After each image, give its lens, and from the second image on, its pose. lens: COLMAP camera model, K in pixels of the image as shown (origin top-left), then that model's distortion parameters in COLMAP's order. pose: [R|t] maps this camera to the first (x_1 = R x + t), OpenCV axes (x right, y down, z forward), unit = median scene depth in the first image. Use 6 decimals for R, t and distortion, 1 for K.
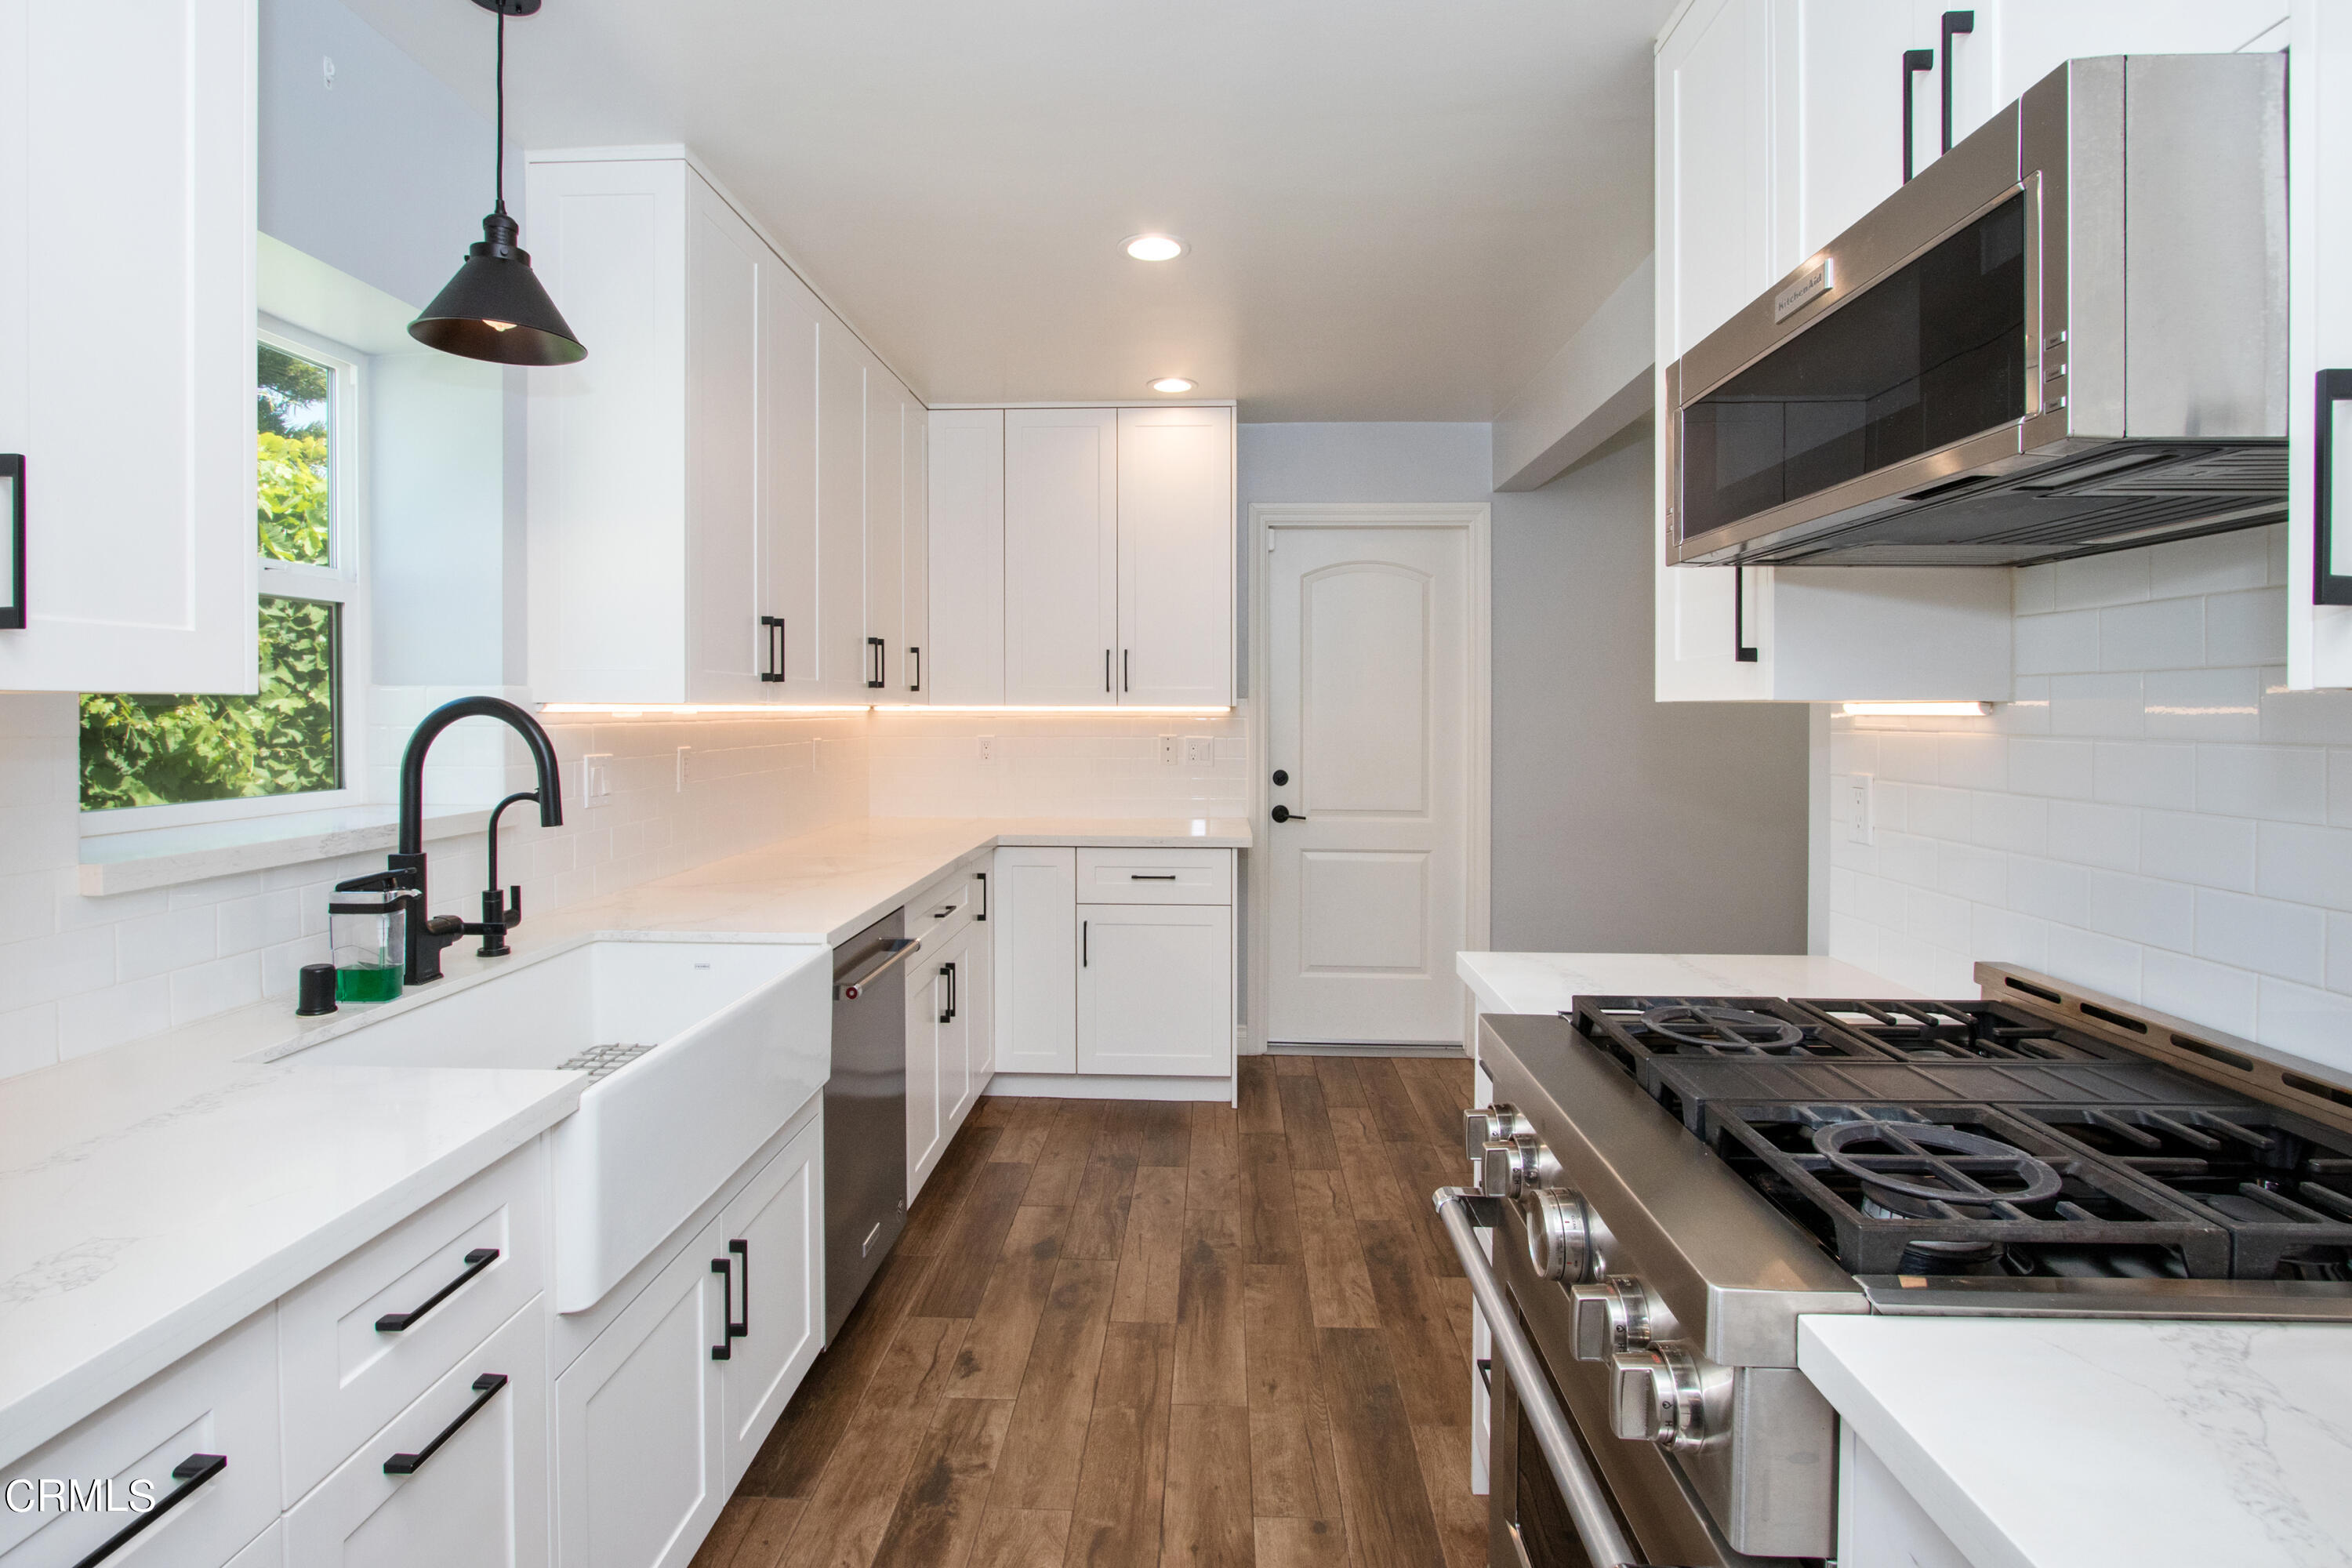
lens RADIAL K [[1176.6, 0, 1174.9], [0, 1176.6, 709.4], [0, 0, 1]] dist [-0.001557, -0.000292]
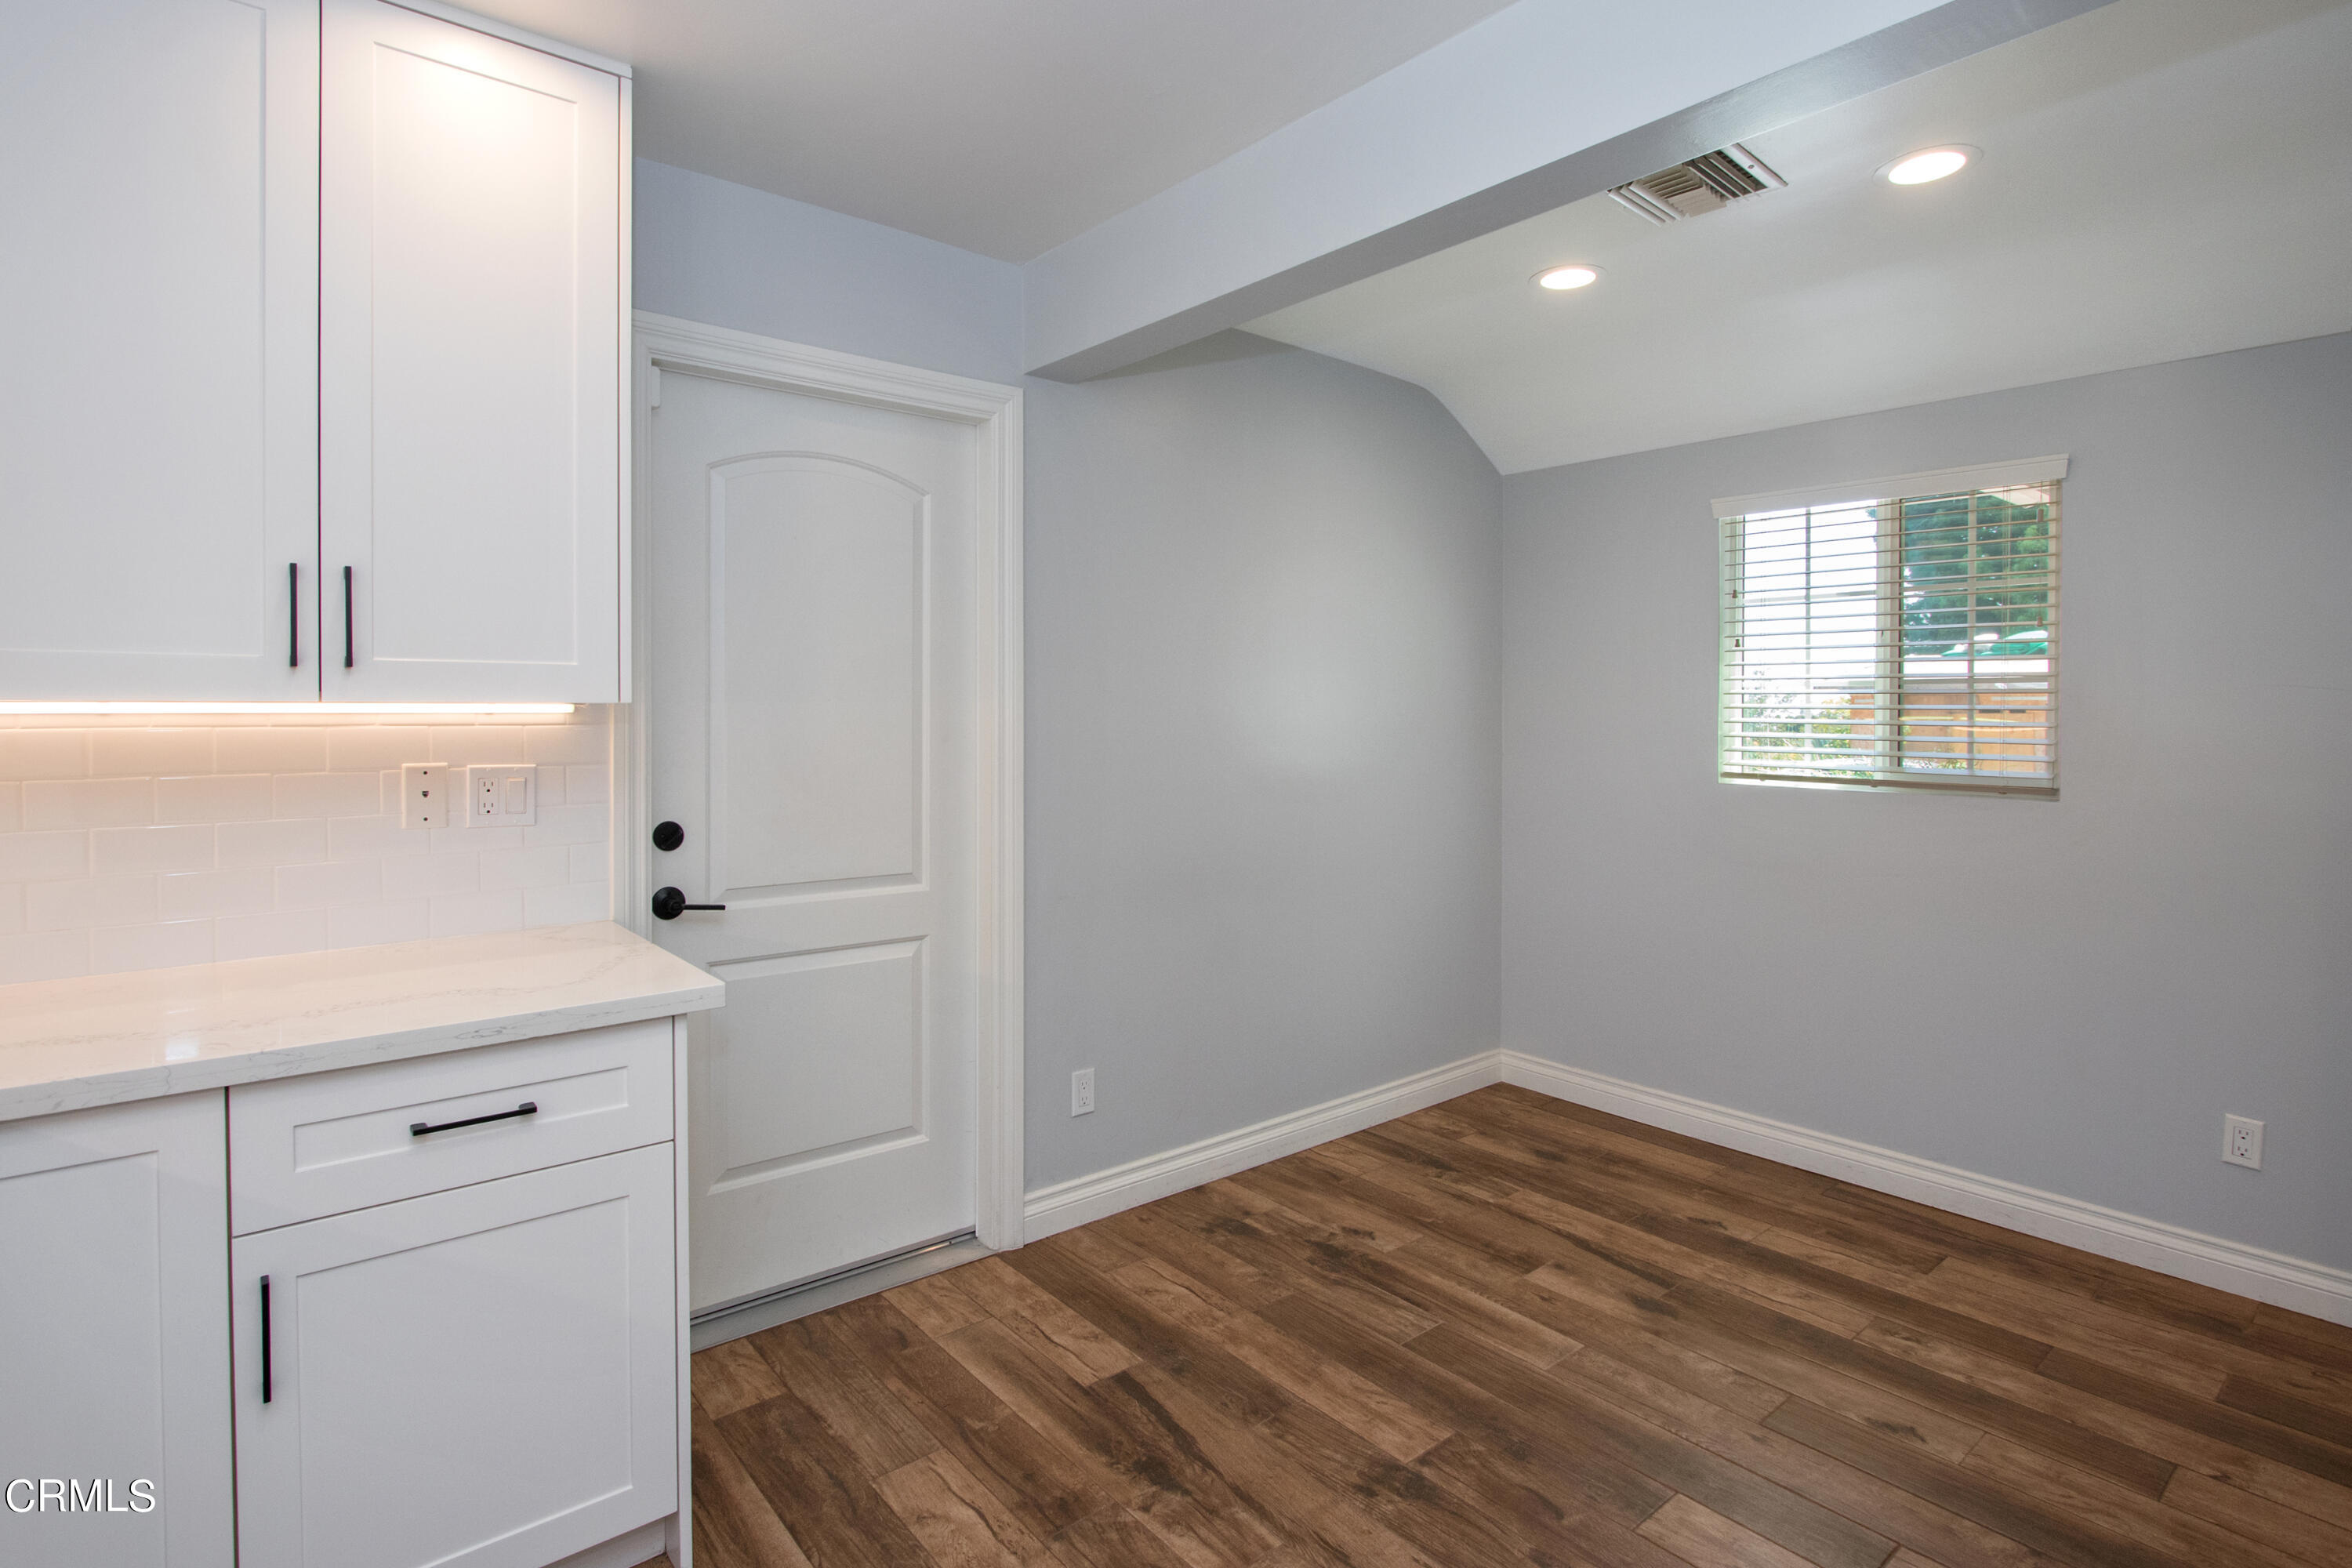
lens RADIAL K [[1144.7, 0, 1179.5], [0, 1144.7, 725.9], [0, 0, 1]] dist [0.000615, -0.000077]
pose [[0.741946, -0.009669, 0.670389, -0.089211], [-0.003456, 0.999828, 0.018246, -0.002659], [-0.670450, -0.015854, 0.741785, 0.467331]]
